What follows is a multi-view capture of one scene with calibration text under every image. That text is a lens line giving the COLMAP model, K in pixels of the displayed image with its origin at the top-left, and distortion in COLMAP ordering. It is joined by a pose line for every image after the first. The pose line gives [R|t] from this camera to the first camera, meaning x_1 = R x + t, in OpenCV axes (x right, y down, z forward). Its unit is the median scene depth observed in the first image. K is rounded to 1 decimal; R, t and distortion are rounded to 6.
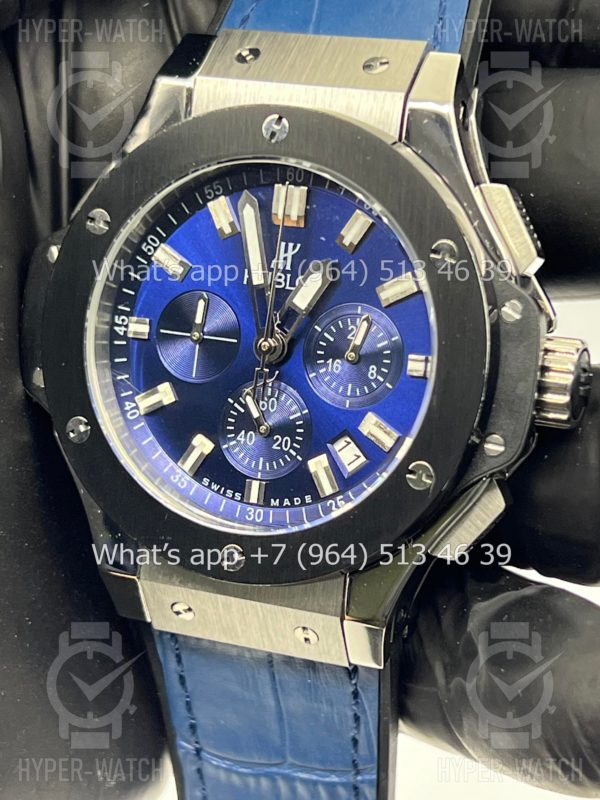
lens RADIAL K [[1915.2, 0, 295.0], [0, 1915.2, 396.5], [0, 0, 1]] dist [0.458685, 0.000000]
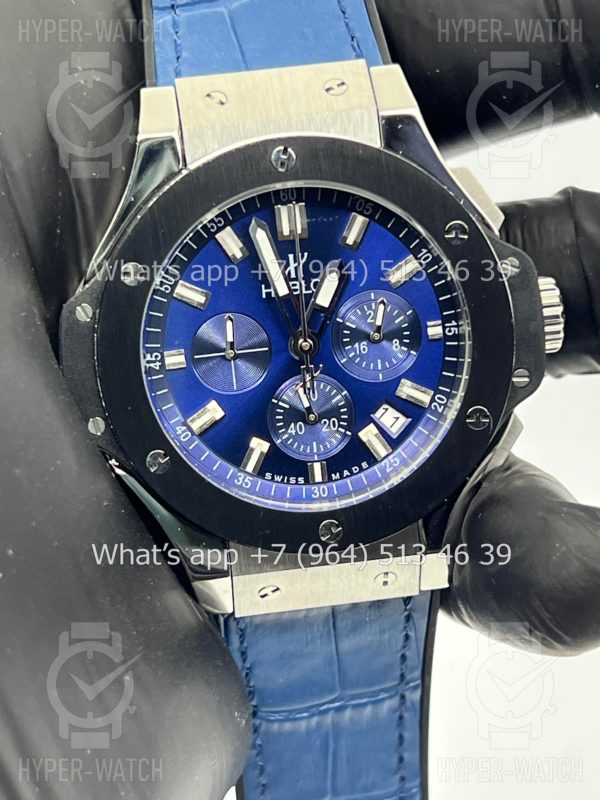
lens RADIAL K [[1915.2, 0, 299.4], [0, 1915.2, 398.8], [0, 0, 1]] dist [0.458685, 0.000000]
pose [[0.876047, -0.254849, 0.409382, -0.490410], [0.238917, 0.966805, 0.090592, -0.099502], [-0.418880, 0.018445, 0.907854, -0.035358]]
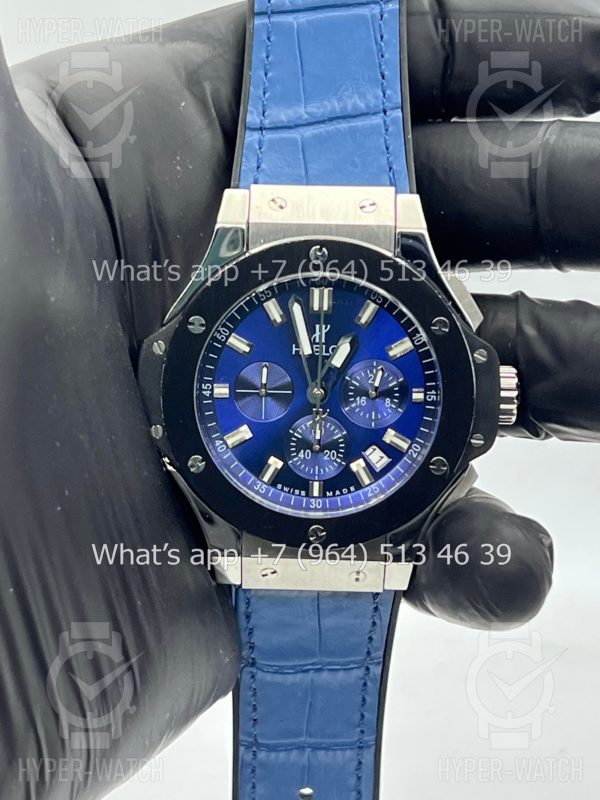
lens RADIAL K [[1915.2, 0, 300.5], [0, 1915.2, 400.6], [0, 0, 1]] dist [0.458685, 0.000000]
pose [[0.936241, -0.128904, 0.326858, -0.523727], [0.110100, 0.991051, 0.075476, -0.136851], [-0.333662, -0.034676, 0.942055, -0.429329]]
